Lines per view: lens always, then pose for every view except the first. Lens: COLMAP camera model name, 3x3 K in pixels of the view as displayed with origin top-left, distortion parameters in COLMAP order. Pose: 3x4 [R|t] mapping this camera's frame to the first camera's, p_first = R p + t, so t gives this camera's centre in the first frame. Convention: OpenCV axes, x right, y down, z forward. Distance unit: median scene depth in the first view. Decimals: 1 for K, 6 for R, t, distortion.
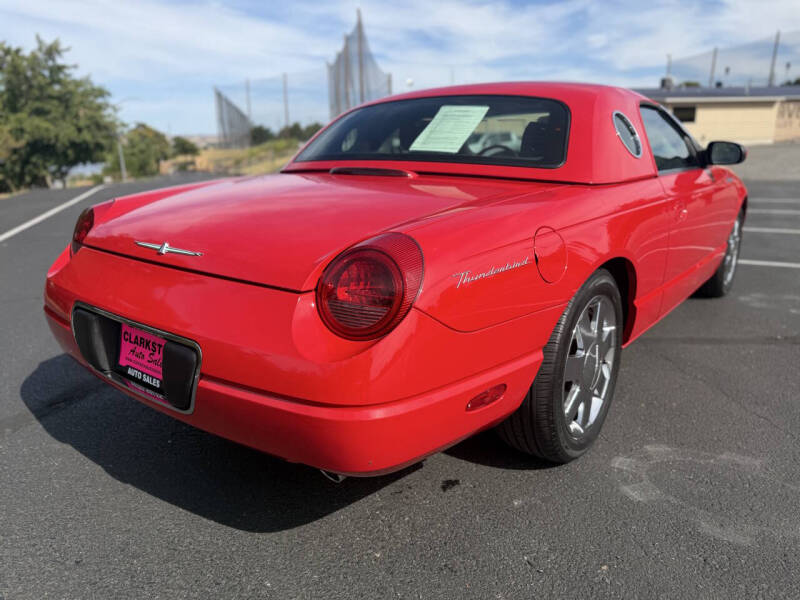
lens RADIAL K [[580.8, 0, 398.4], [0, 580.8, 302.7], [0, 0, 1]] dist [-0.000157, -0.001486]
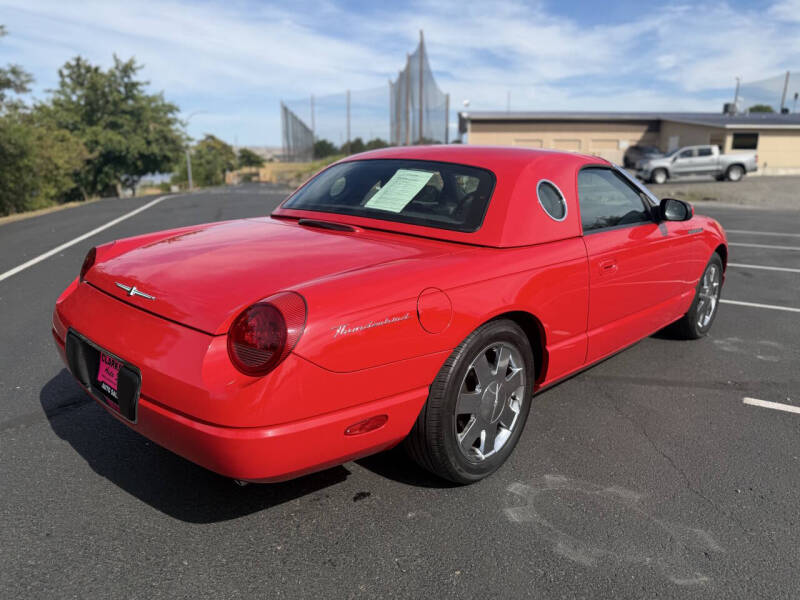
lens RADIAL K [[575.7, 0, 402.6], [0, 575.7, 301.8], [0, 0, 1]] dist [0.017662, -0.015252]
pose [[0.995670, 0.045888, -0.080847, 0.243067], [-0.048060, 0.998529, -0.025122, -0.056467], [0.079575, 0.028898, 0.996410, -0.177488]]
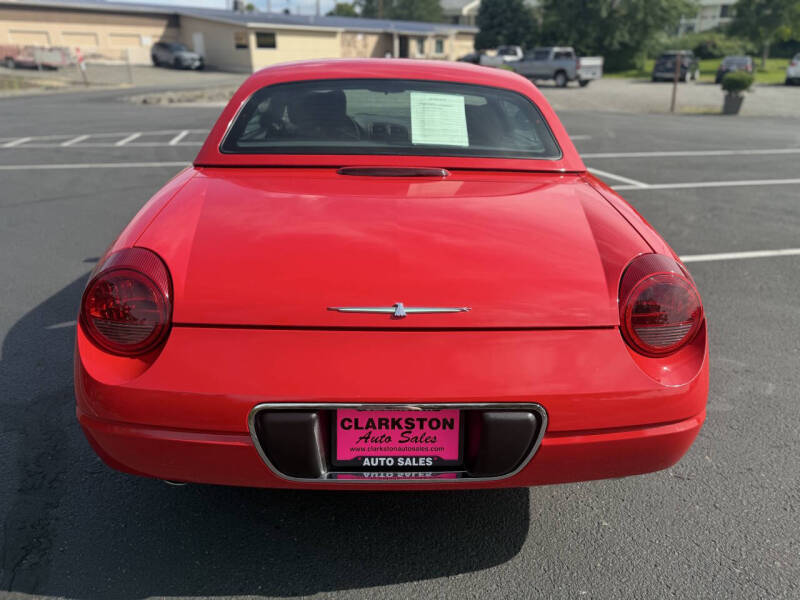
lens RADIAL K [[569.1, 0, 400.0], [0, 569.1, 300.0], [0, 0, 1]] dist [0.003469, -0.002032]
pose [[0.778570, -0.221805, 0.587053, -0.750611], [0.146795, 0.973873, 0.173272, -0.212474], [-0.610147, -0.048728, 0.790788, 0.299249]]
